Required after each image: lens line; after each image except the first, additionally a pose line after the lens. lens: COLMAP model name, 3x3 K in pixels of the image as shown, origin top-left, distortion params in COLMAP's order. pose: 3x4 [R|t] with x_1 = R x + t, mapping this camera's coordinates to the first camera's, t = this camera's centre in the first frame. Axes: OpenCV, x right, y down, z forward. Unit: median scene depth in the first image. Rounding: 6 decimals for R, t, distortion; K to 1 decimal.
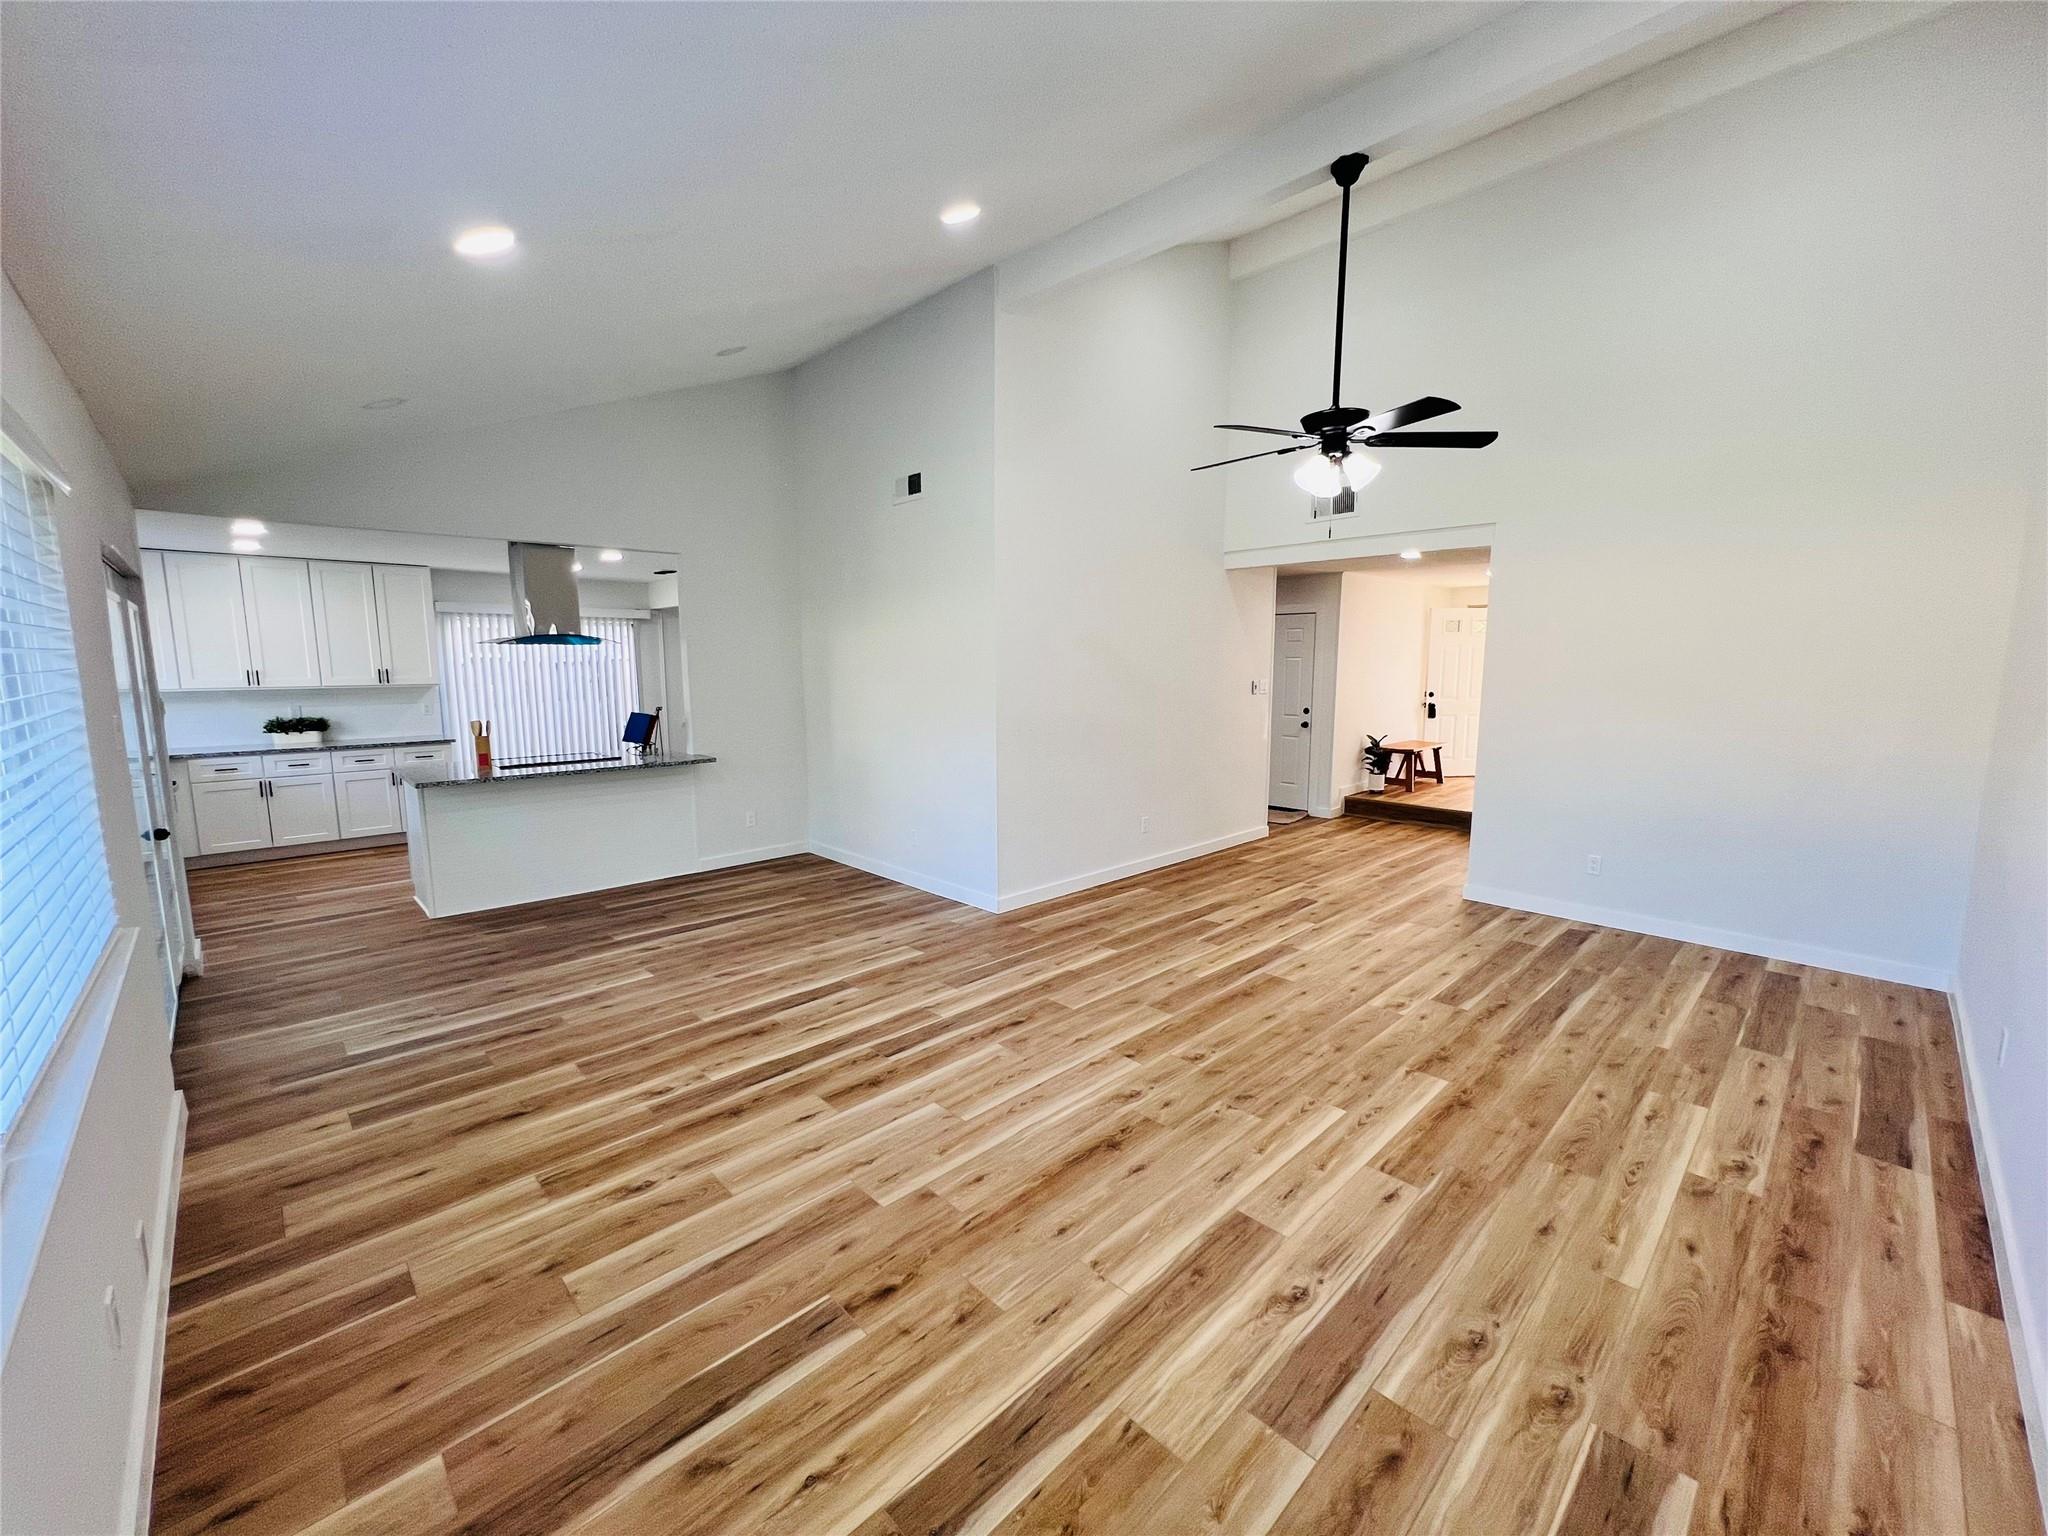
lens RADIAL K [[818.4, 0, 1016.8], [0, 818.4, 764.9], [0, 0, 1]] dist [-0.004573, 0.000828]
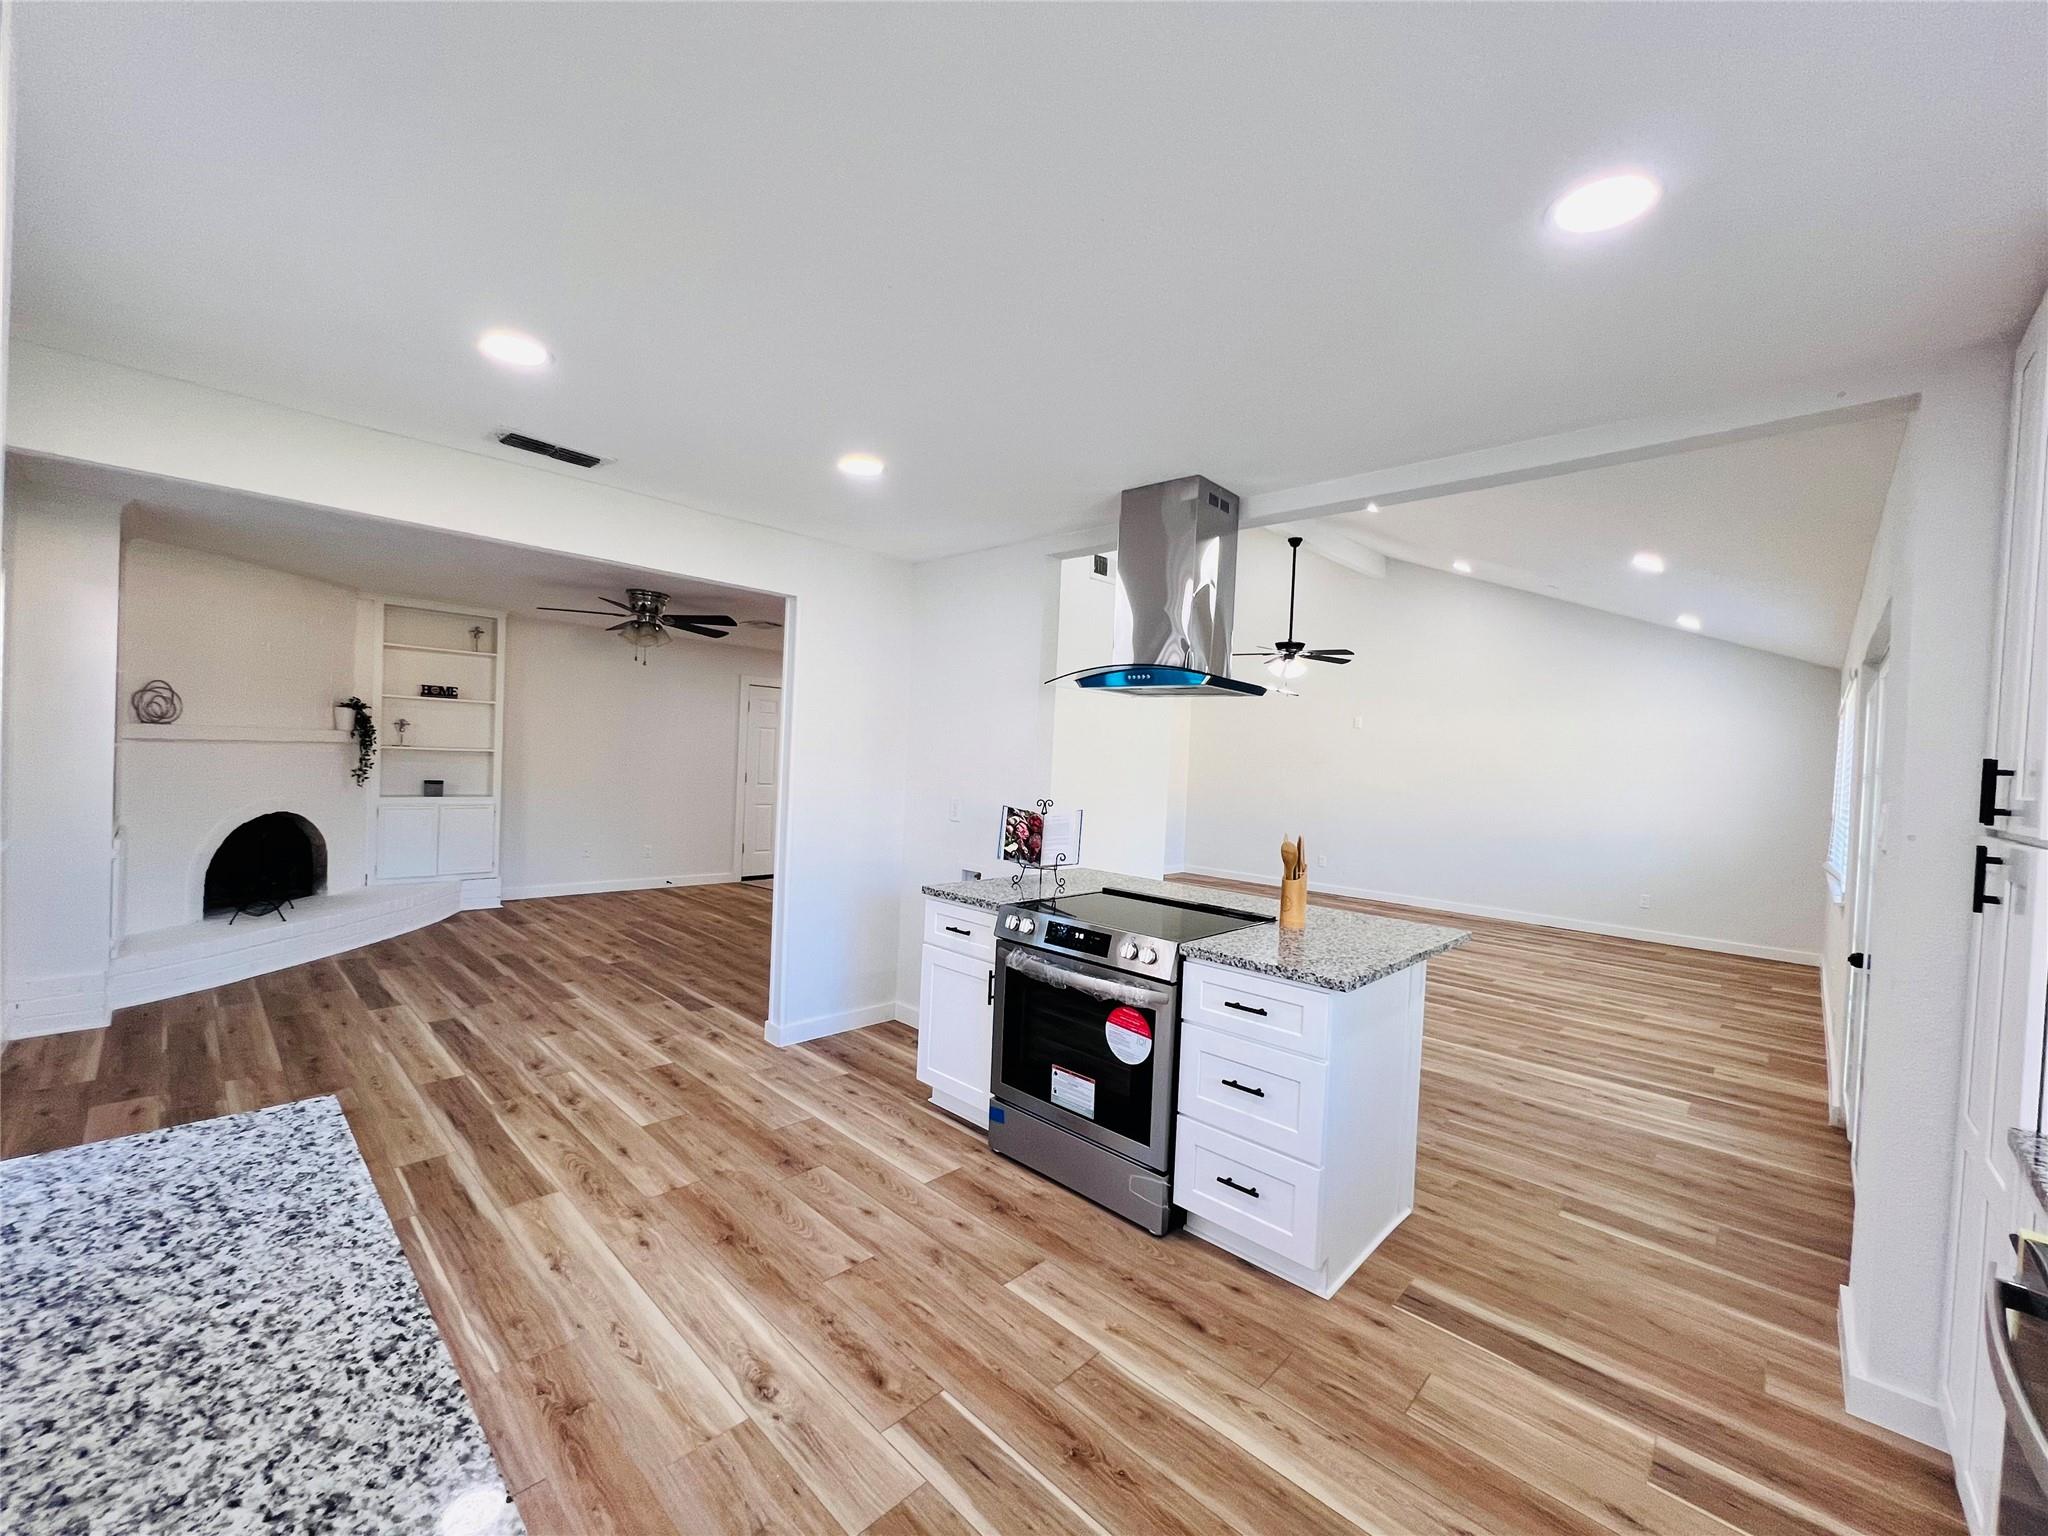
lens RADIAL K [[818.4, 0, 1026.5], [0, 818.4, 770.3], [0, 0, 1]] dist [-0.004573, 0.000828]
pose [[-0.045992, -0.014688, 0.998834, -1.945321], [0.080701, 0.996569, 0.018370, -0.196537], [-0.995677, 0.081452, -0.044649, 1.977227]]
